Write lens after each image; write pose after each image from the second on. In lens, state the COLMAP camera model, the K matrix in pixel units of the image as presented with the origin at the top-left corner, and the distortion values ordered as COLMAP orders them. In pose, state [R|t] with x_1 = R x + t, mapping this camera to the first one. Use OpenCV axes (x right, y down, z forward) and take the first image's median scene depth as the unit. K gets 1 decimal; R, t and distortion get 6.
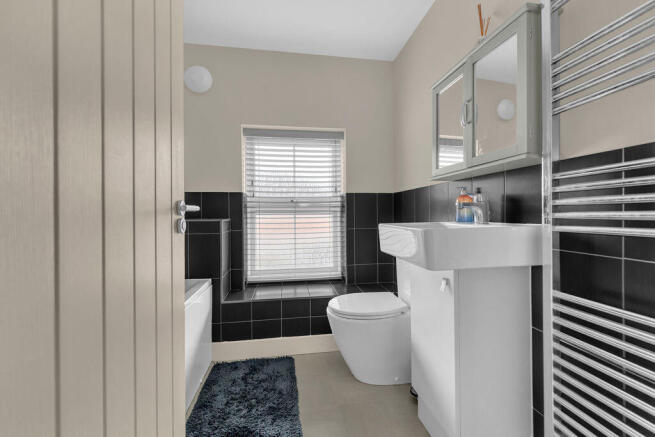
lens RADIAL K [[265.4, 0, 326.9], [0, 265.4, 215.4], [0, 0, 1]] dist [-0.000066, -0.000508]
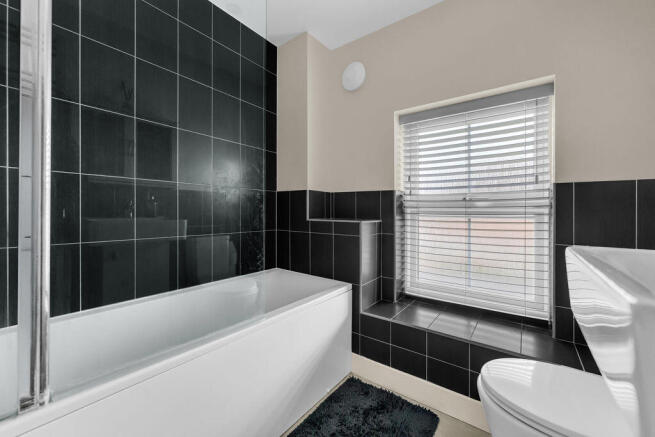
lens RADIAL K [[265.4, 0, 328.4], [0, 265.4, 211.6], [0, 0, 1]] dist [-0.000066, -0.000508]
pose [[0.706094, 0.014323, -0.707973, 0.132818], [-0.019625, 0.999807, 0.000654, -0.012141], [0.707846, 0.013432, 0.706239, 0.224143]]
